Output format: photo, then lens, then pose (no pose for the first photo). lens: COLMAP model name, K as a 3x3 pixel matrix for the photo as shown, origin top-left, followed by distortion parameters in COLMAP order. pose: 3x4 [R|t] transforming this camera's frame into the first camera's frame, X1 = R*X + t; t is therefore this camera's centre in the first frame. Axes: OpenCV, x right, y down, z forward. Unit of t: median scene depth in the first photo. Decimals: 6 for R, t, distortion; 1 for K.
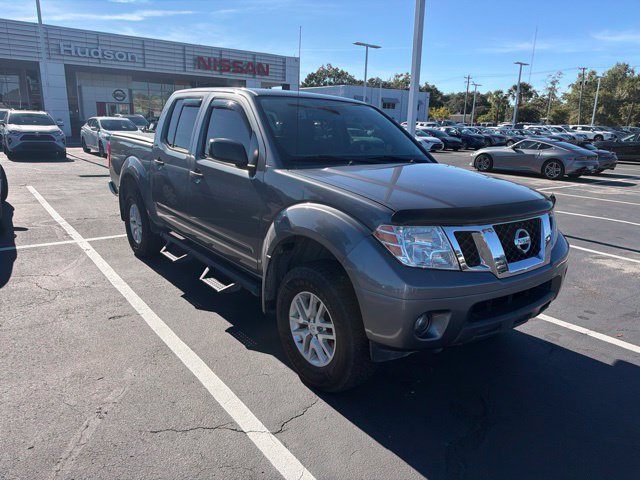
lens RADIAL K [[456.2, 0, 322.7], [0, 456.2, 243.8], [0, 0, 1]] dist [0.036399, -0.045198]
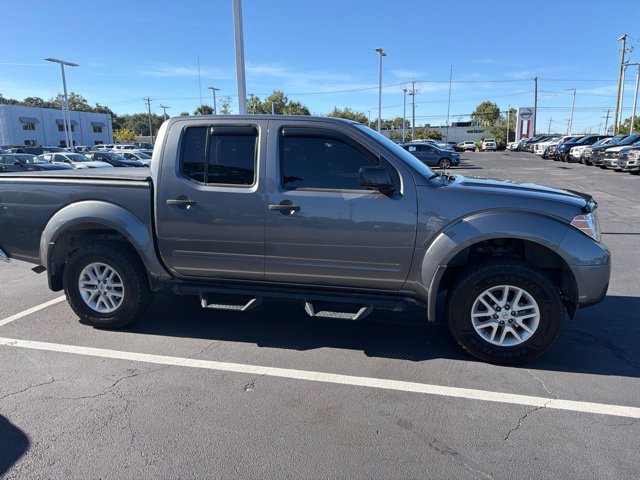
lens RADIAL K [[455.6, 0, 322.4], [0, 455.6, 236.0], [0, 0, 1]] dist [0.043761, -0.052516]
pose [[0.782126, -0.158831, 0.602538, -0.105960], [0.194049, 0.980969, 0.006700, -0.011576], [-0.592135, 0.111681, 0.798062, 0.029938]]
